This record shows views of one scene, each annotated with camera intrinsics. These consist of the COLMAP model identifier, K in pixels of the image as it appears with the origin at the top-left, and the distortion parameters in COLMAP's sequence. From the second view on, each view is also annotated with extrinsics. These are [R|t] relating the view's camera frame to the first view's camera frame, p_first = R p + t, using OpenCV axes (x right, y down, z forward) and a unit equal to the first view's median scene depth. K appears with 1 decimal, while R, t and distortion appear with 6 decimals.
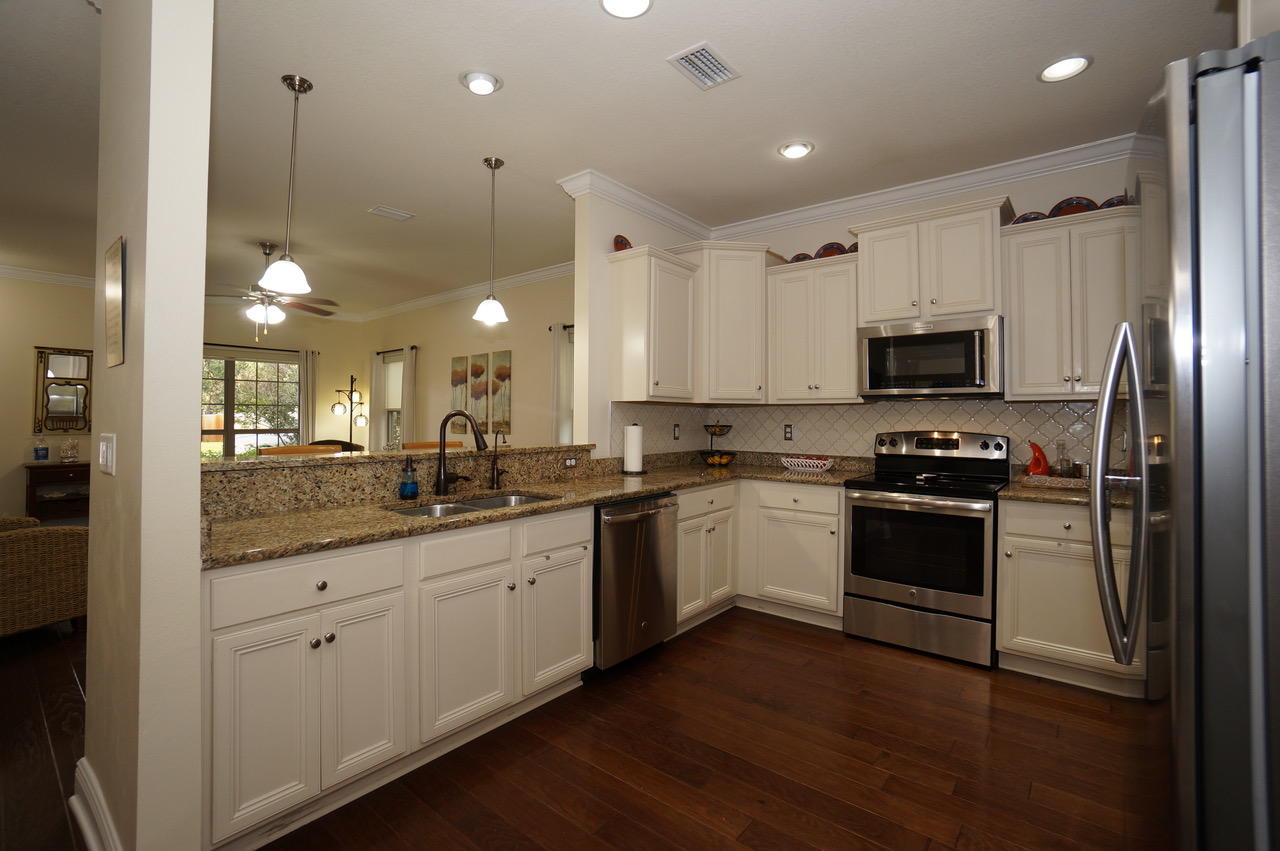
lens RADIAL K [[566.3, 0, 634.9], [0, 566.3, 406.3], [0, 0, 1]] dist [-0.053811, 0.017051]
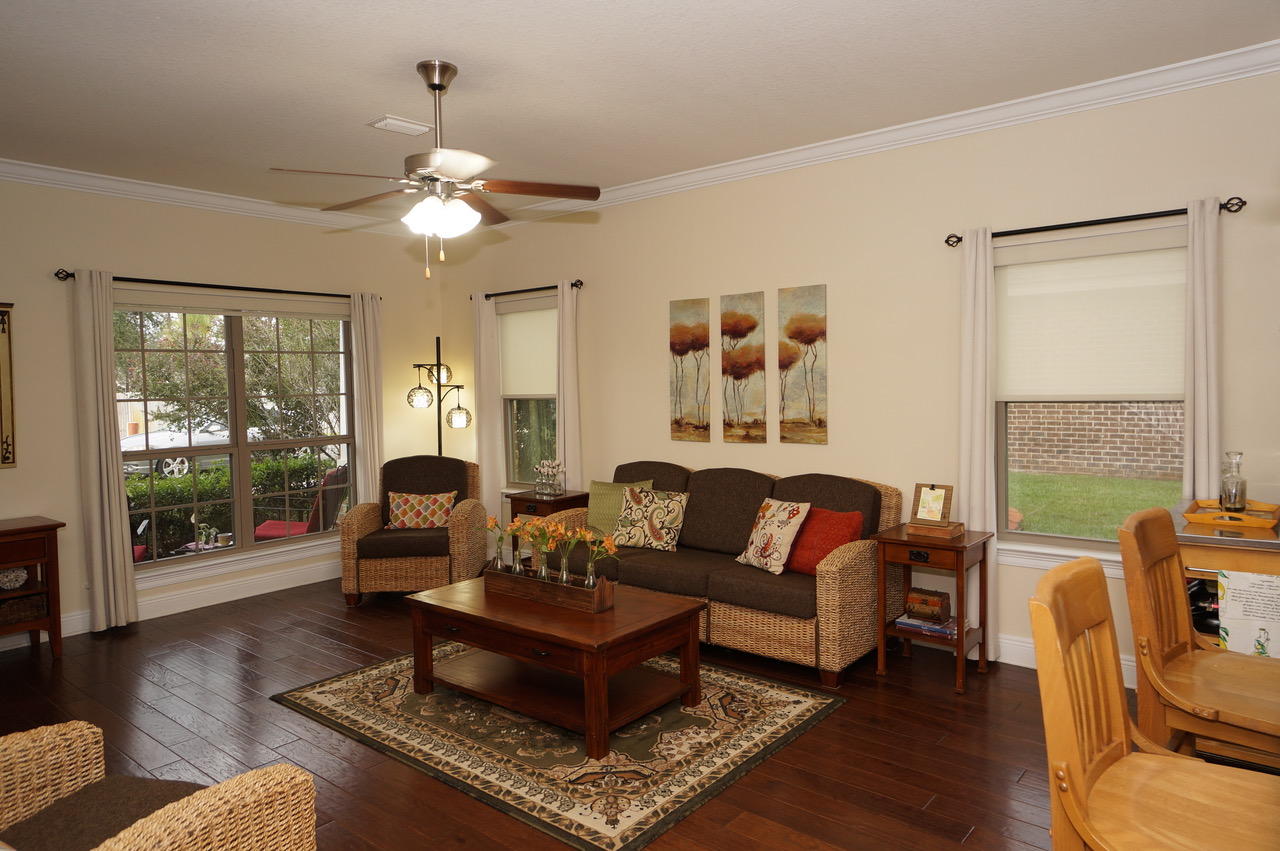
lens RADIAL K [[824.9, 0, 635.3], [0, 824.9, 414.2], [0, 0, 1]] dist [0.002059, 0.022087]
pose [[0.999591, -0.025009, -0.013894, -0.696235], [0.025794, 0.997892, 0.059546, -0.052286], [0.012375, -0.059880, 0.998129, 0.404667]]
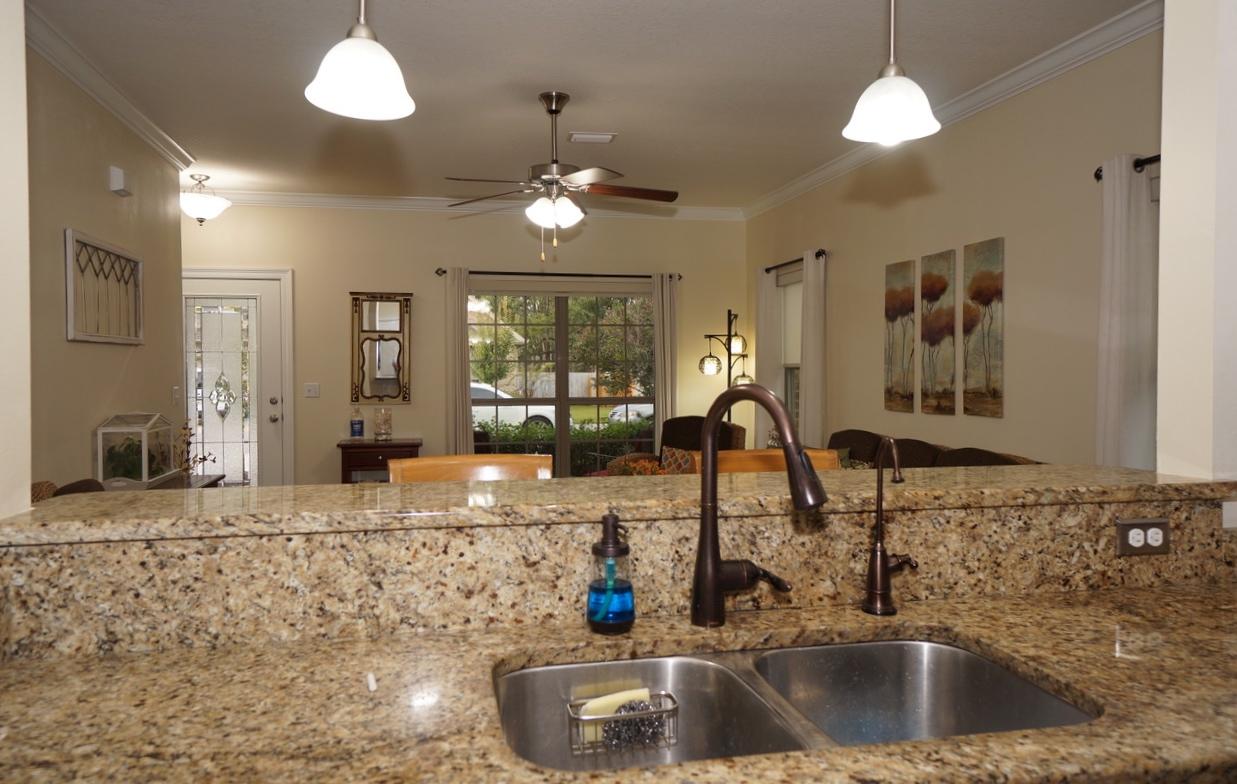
lens RADIAL K [[872.9, 0, 599.8], [0, 872.9, 384.2], [0, 0, 1]] dist [0.009326, 0.019795]
pose [[0.774855, 0.002811, -0.632133, -0.036907], [0.018100, 0.999481, 0.026630, -0.006196], [0.631880, -0.032076, 0.774402, 0.404764]]
